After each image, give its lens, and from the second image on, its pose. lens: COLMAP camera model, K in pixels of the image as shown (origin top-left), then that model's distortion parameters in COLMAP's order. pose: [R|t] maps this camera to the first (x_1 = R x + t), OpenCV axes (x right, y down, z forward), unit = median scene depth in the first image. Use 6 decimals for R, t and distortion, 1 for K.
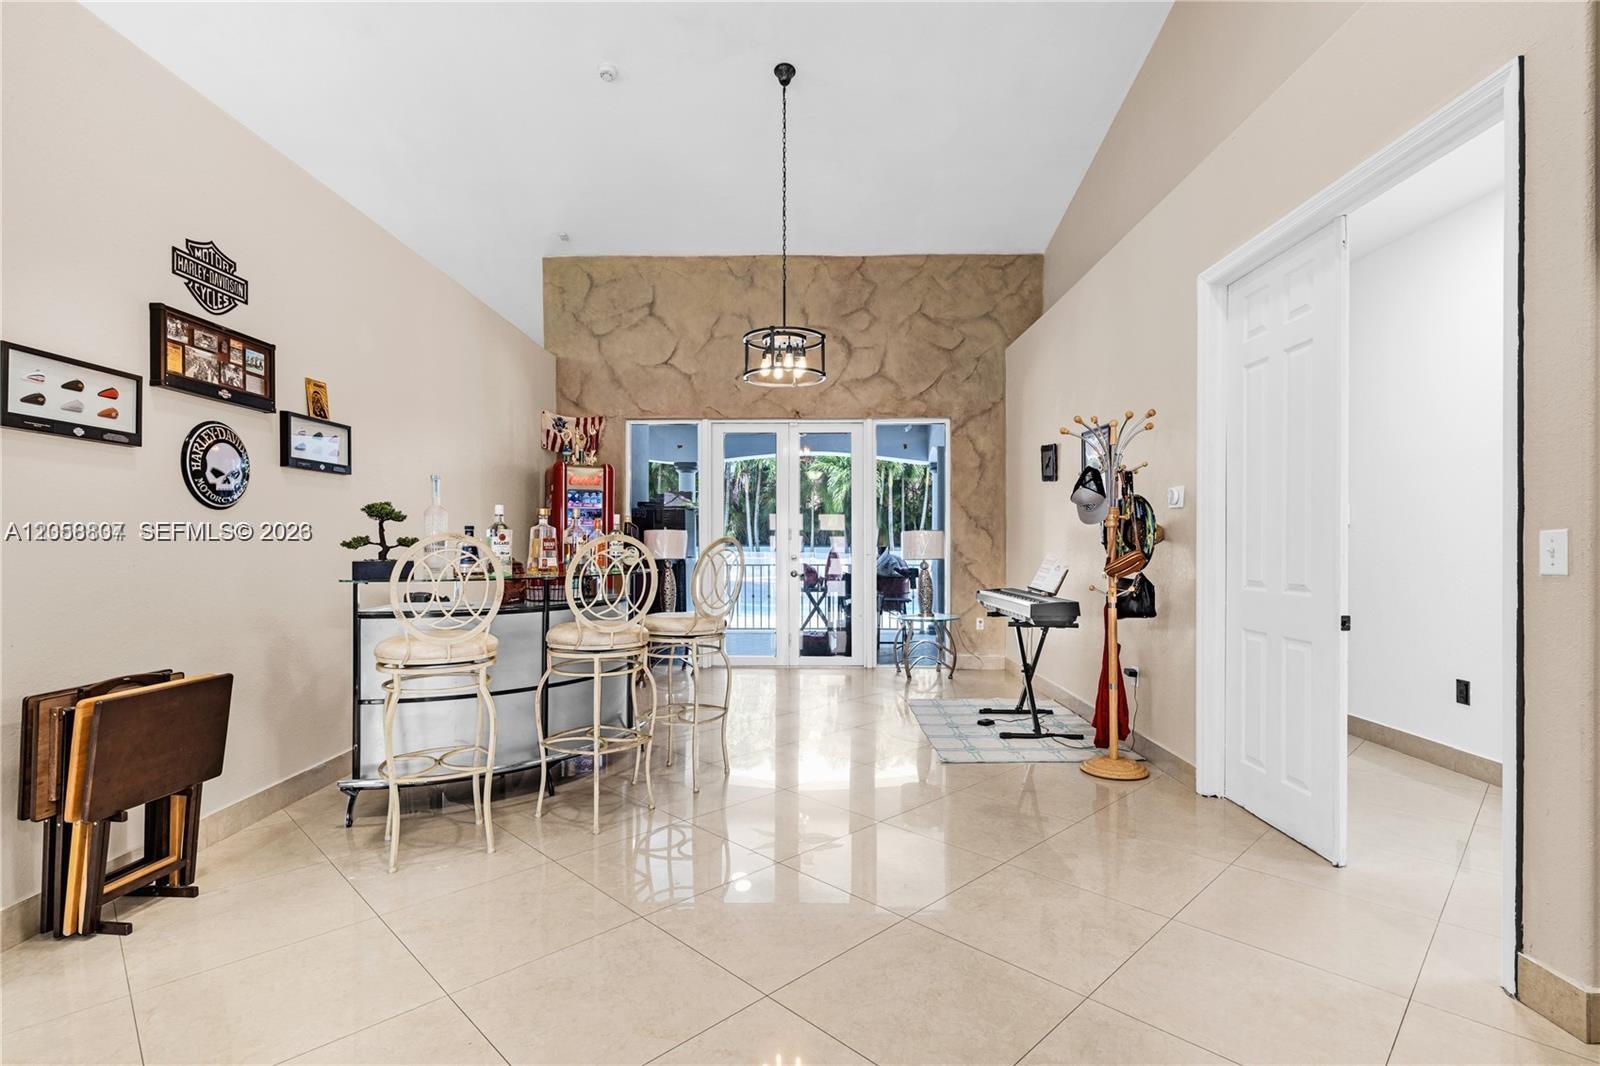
lens RADIAL K [[765.6, 0, 804.7], [0, 765.6, 532.1], [0, 0, 1]] dist [-0.000948, 0.002143]
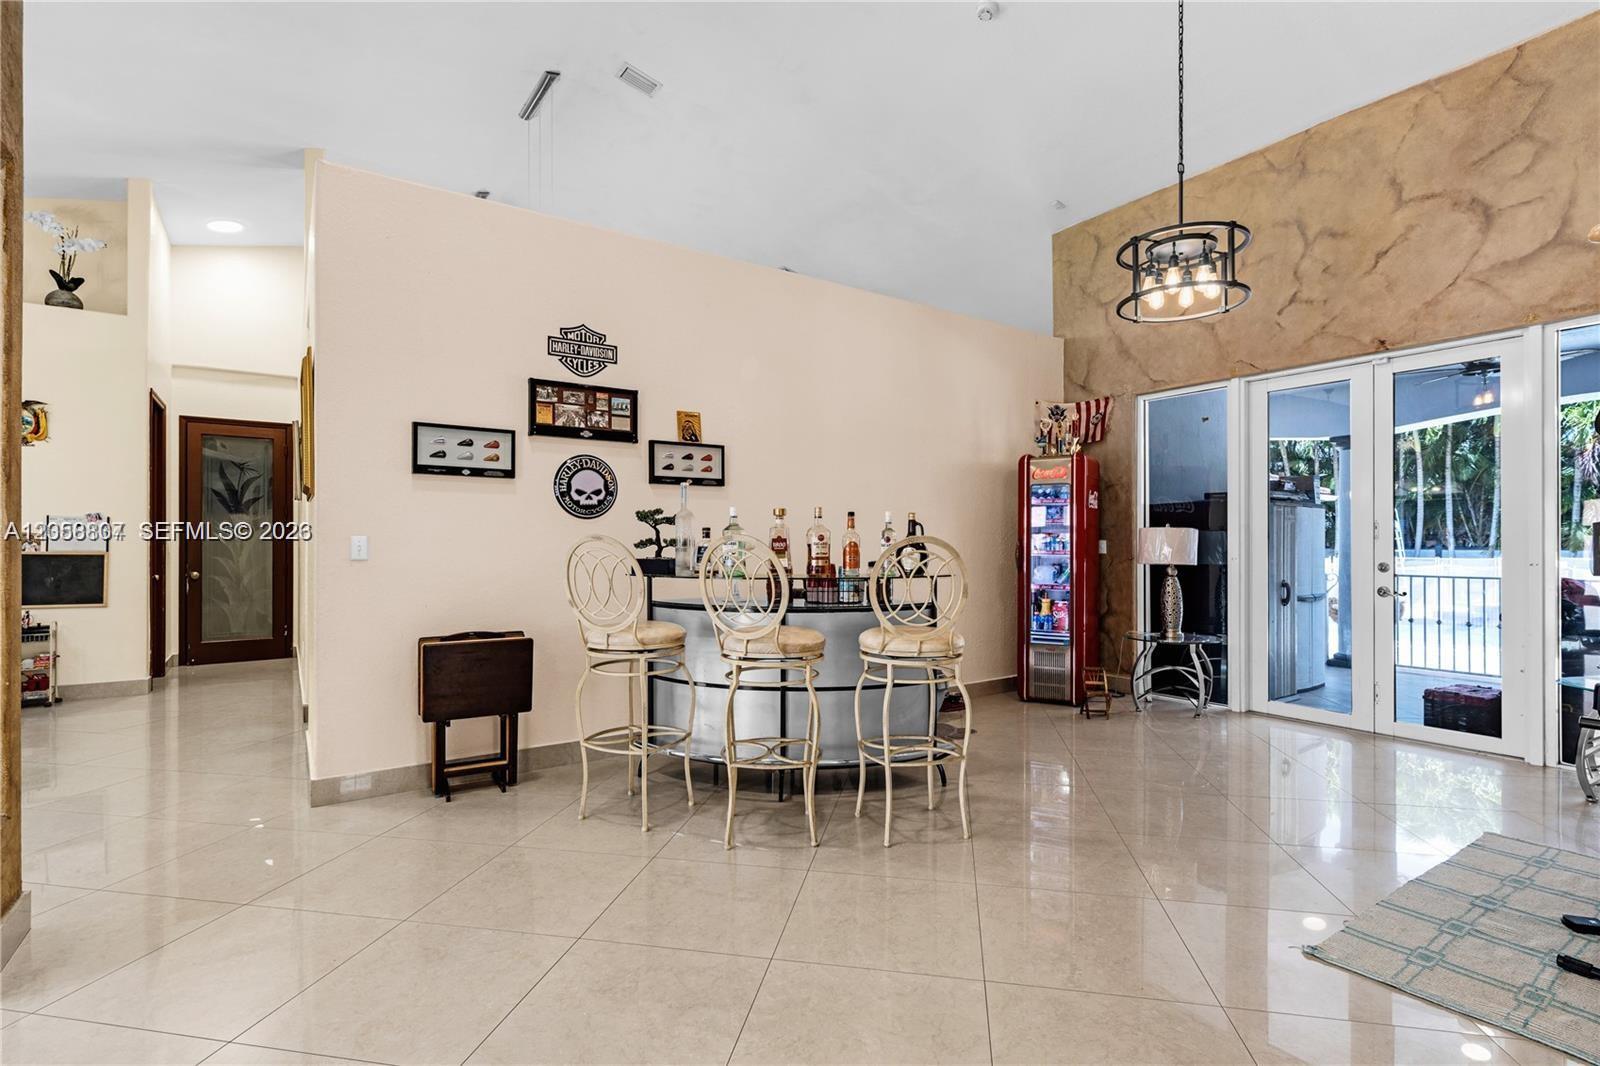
lens RADIAL K [[765.6, 0, 802.8], [0, 765.6, 533.1], [0, 0, 1]] dist [-0.000948, 0.002143]
pose [[0.565586, -0.012930, -0.824588, 0.497229], [0.011122, 0.999906, -0.008051, 0.009296], [0.824614, -0.004617, 0.565676, 0.468813]]
